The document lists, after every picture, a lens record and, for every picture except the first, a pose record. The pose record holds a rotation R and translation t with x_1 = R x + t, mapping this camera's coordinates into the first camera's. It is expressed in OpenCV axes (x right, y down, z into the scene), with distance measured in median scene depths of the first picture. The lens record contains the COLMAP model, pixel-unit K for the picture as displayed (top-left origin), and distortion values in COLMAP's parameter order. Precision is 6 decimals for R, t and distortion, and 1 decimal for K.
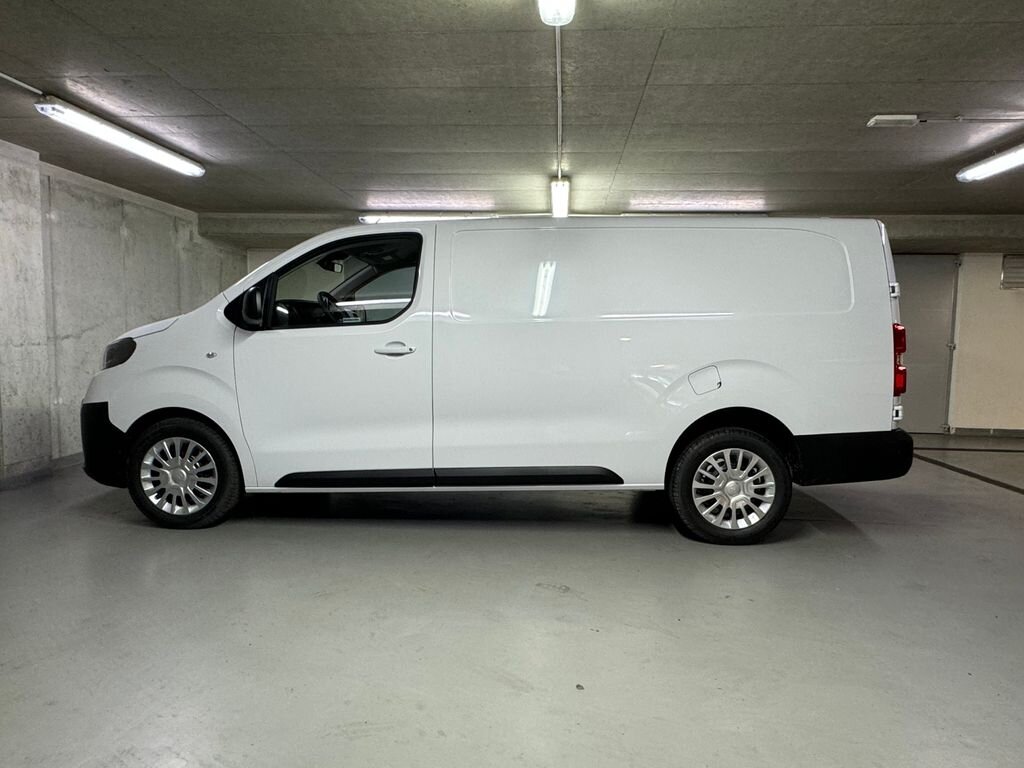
lens RADIAL K [[614.2, 0, 510.1], [0, 614.2, 384.9], [0, 0, 1]] dist [-0.004070, -0.000078]
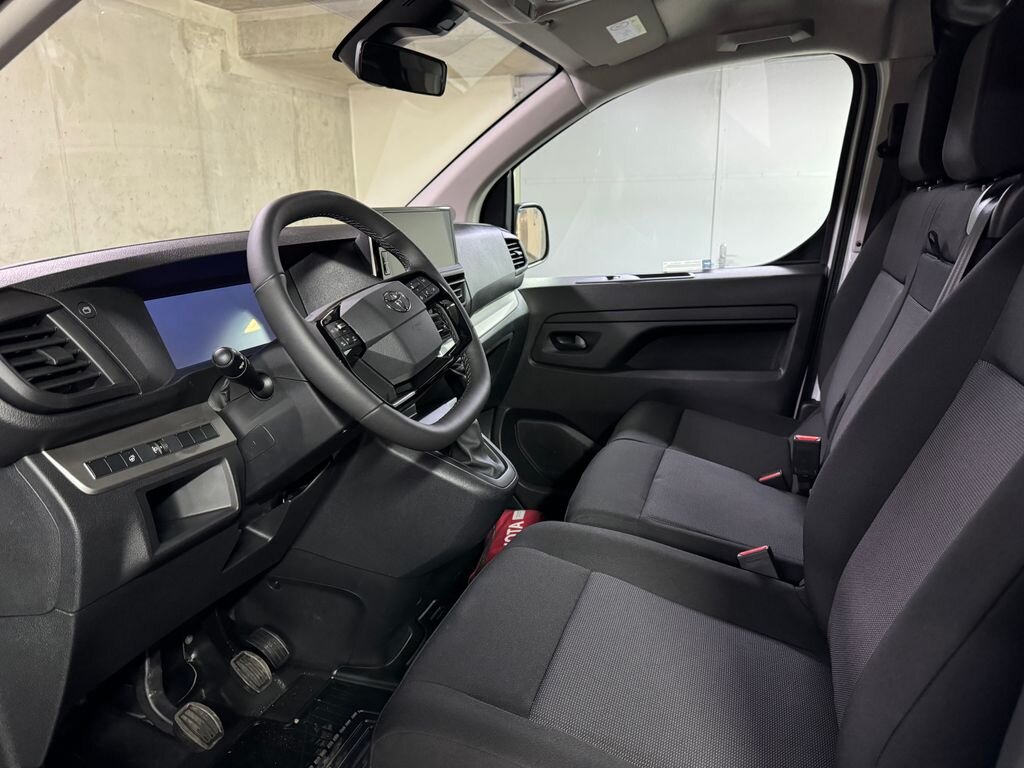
lens RADIAL K [[708.8, 0, 510.5], [0, 708.8, 386.5], [0, 0, 1]] dist [0.002660, -0.003947]
pose [[0.956424, 0.043319, -0.288750, -0.106515], [0.006364, 0.985605, 0.168942, -0.072532], [0.291912, -0.163418, 0.942381, 0.467253]]
